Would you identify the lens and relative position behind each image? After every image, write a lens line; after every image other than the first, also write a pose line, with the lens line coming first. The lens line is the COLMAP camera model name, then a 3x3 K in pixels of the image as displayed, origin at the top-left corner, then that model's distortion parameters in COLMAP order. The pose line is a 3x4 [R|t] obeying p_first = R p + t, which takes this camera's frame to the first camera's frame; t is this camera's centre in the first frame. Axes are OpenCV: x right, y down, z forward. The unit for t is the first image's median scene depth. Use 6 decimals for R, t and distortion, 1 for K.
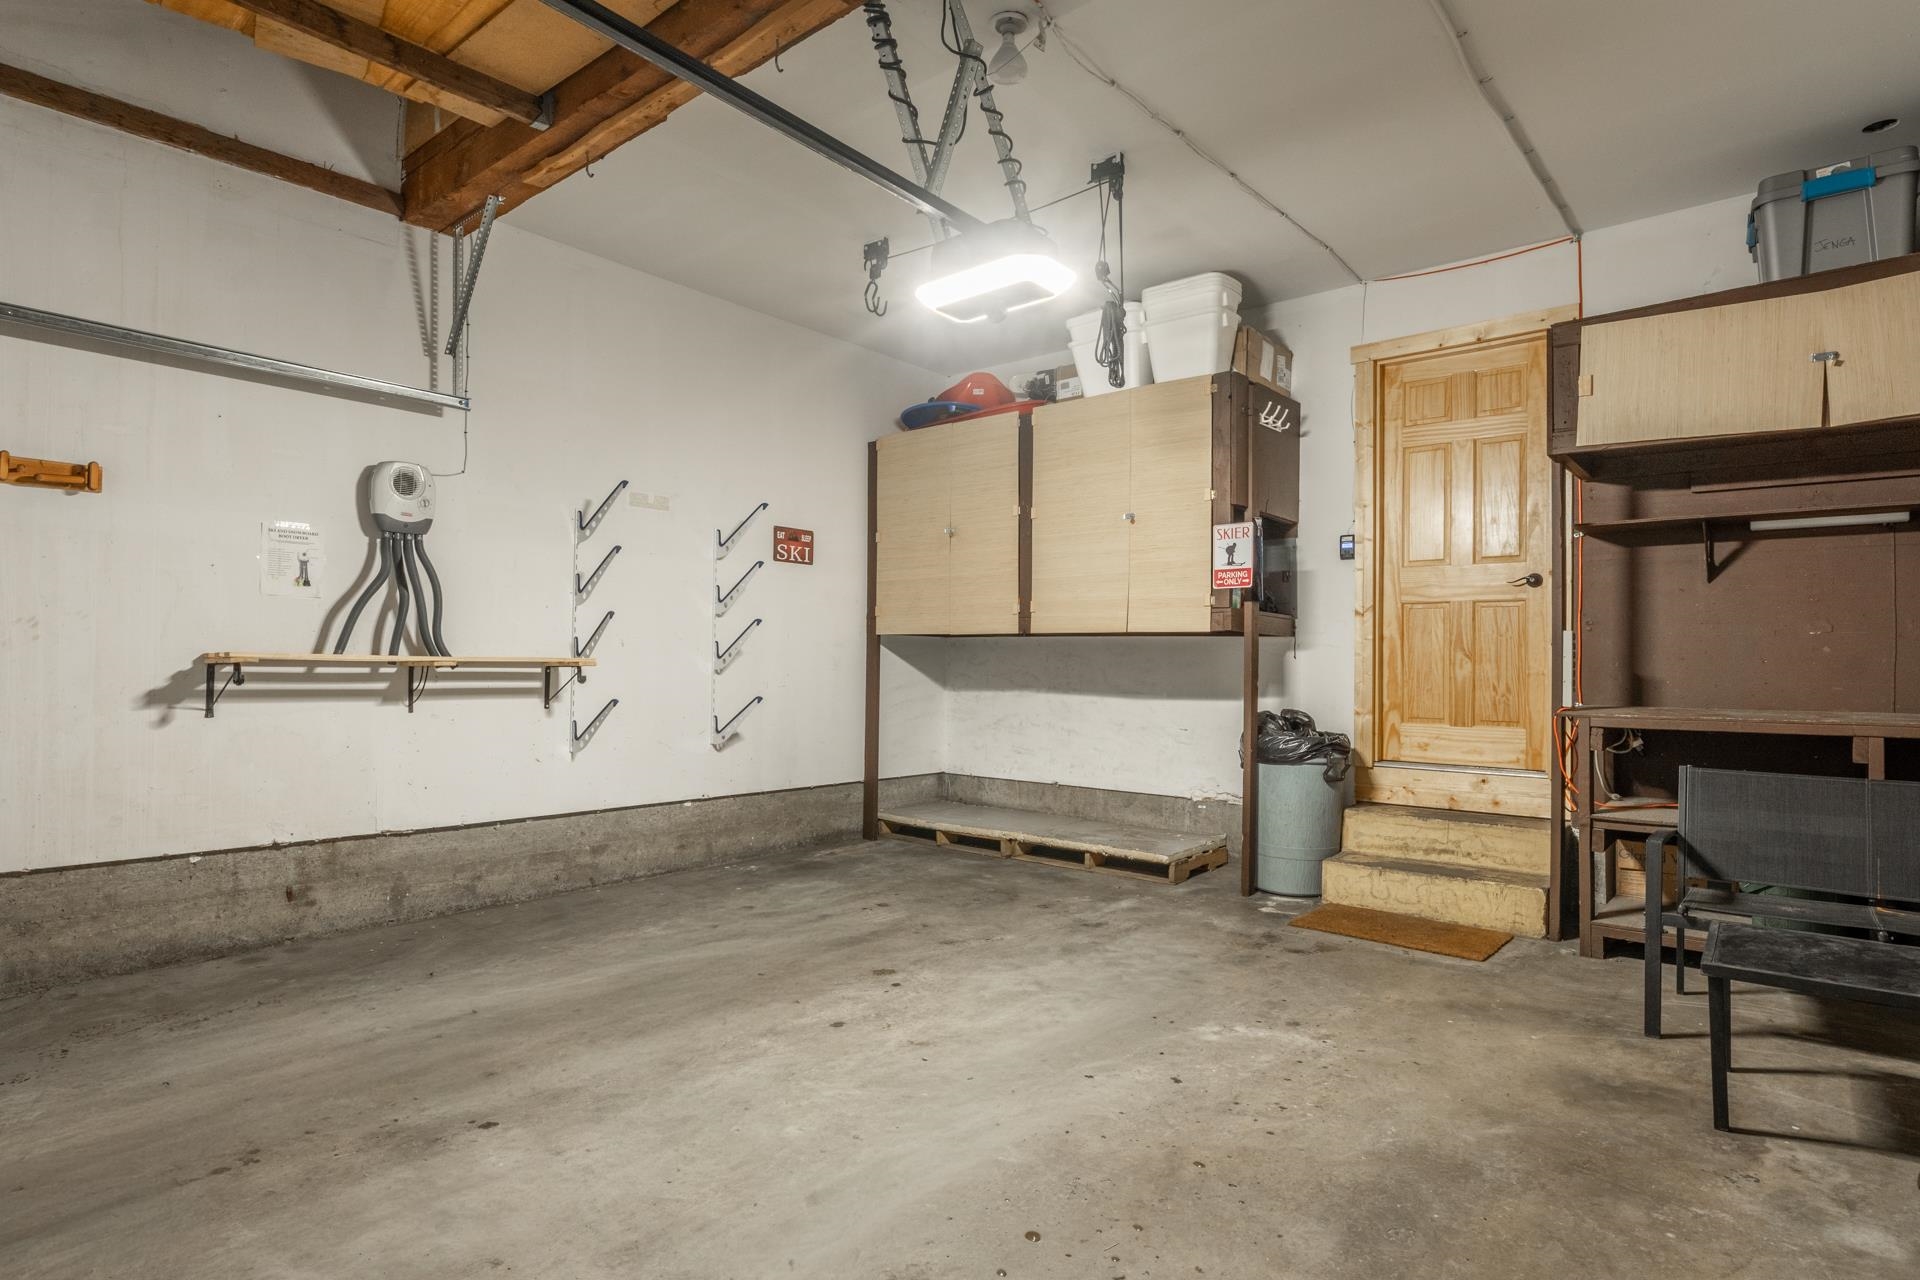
lens RADIAL K [[1028.2, 0, 945.8], [0, 1028.2, 638.4], [0, 0, 1]] dist [-0.001818, -0.000602]
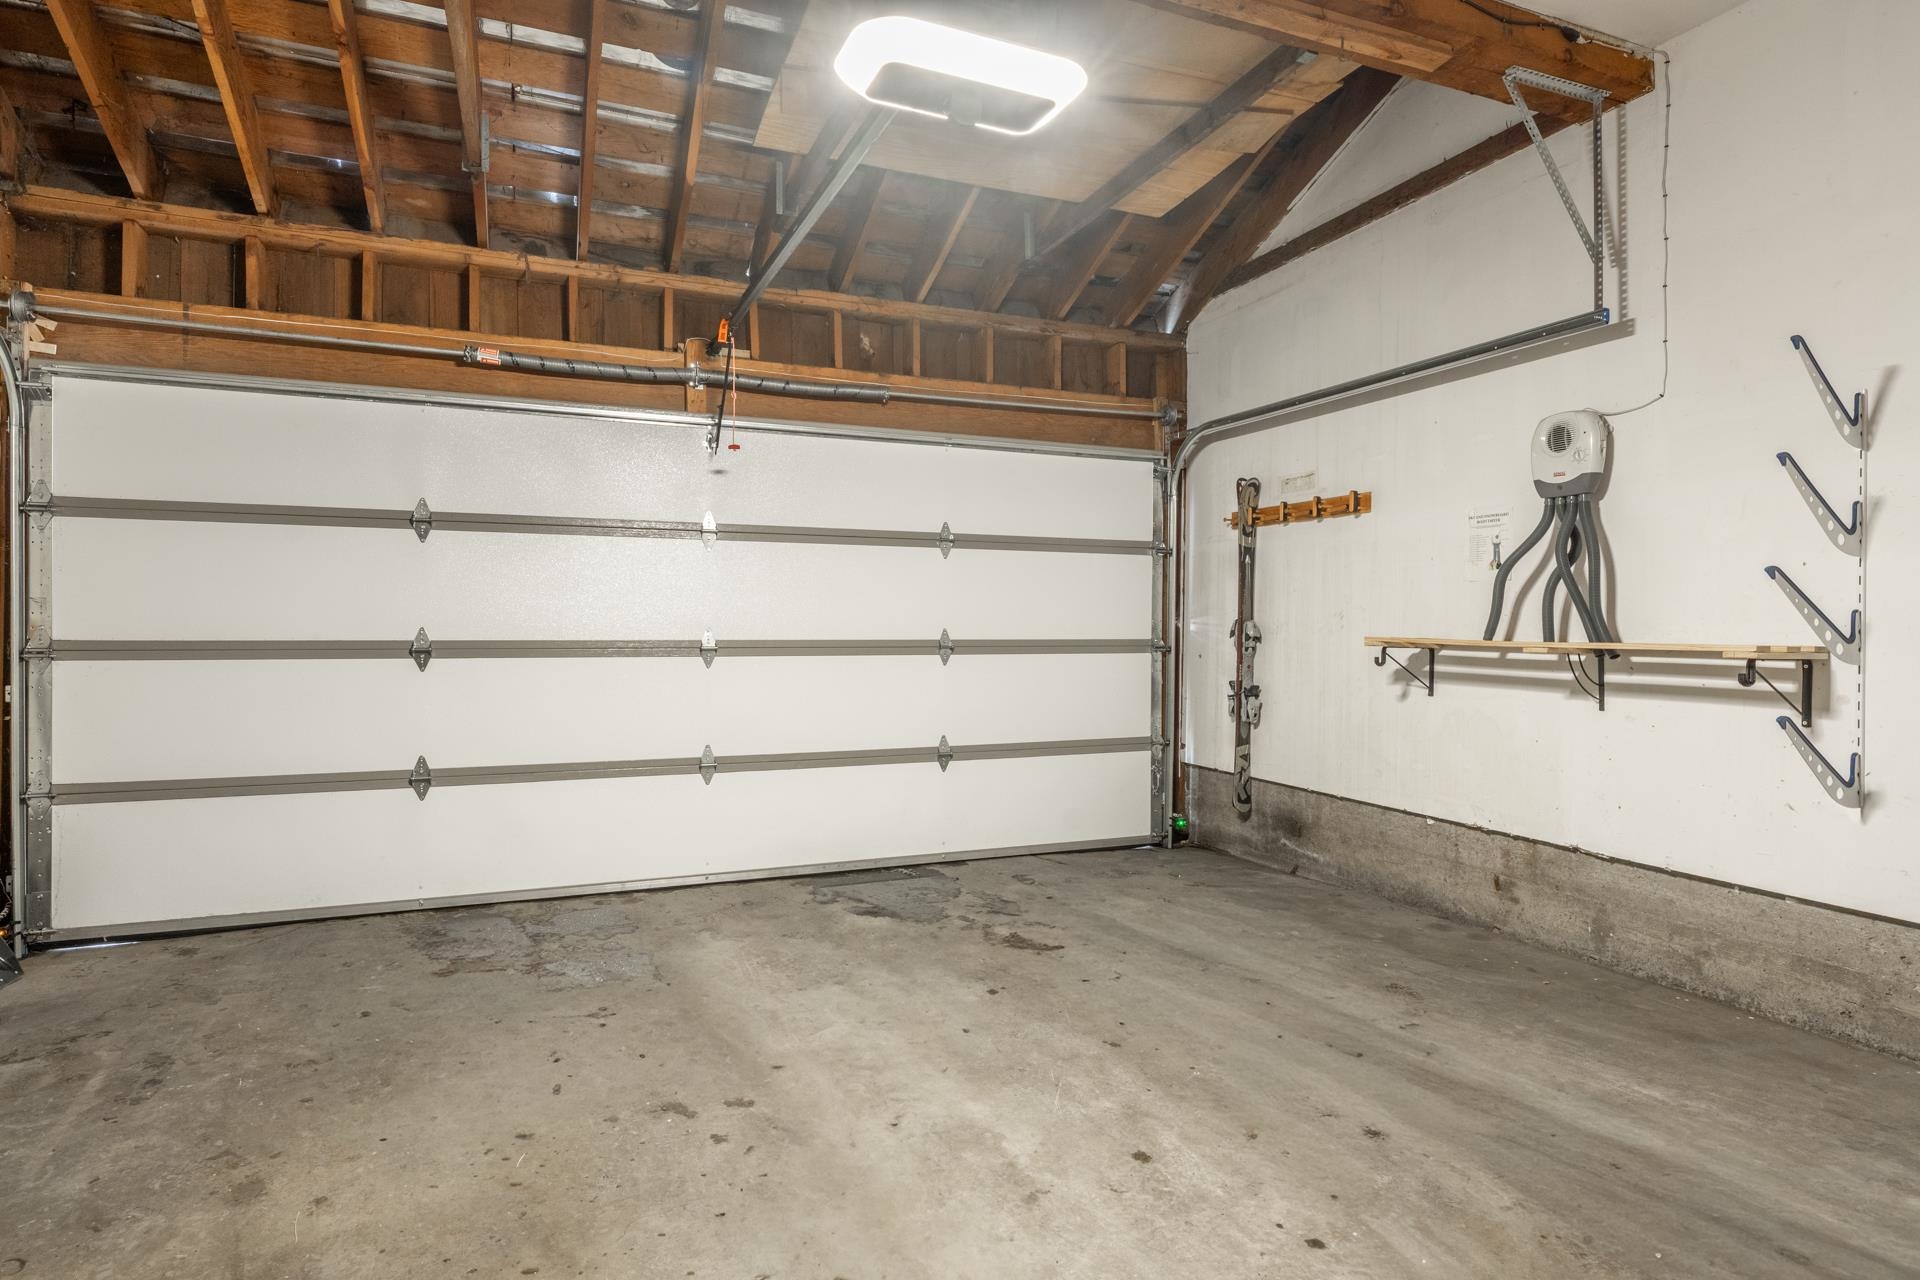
lens RADIAL K [[1028.2, 0, 945.8], [0, 1028.2, 638.4], [0, 0, 1]] dist [-0.001818, -0.000602]
pose [[-0.463839, -0.003365, -0.885913, 0.476804], [0.008722, 0.999927, -0.008365, 0.018187], [0.885877, -0.011607, -0.463775, 0.984975]]
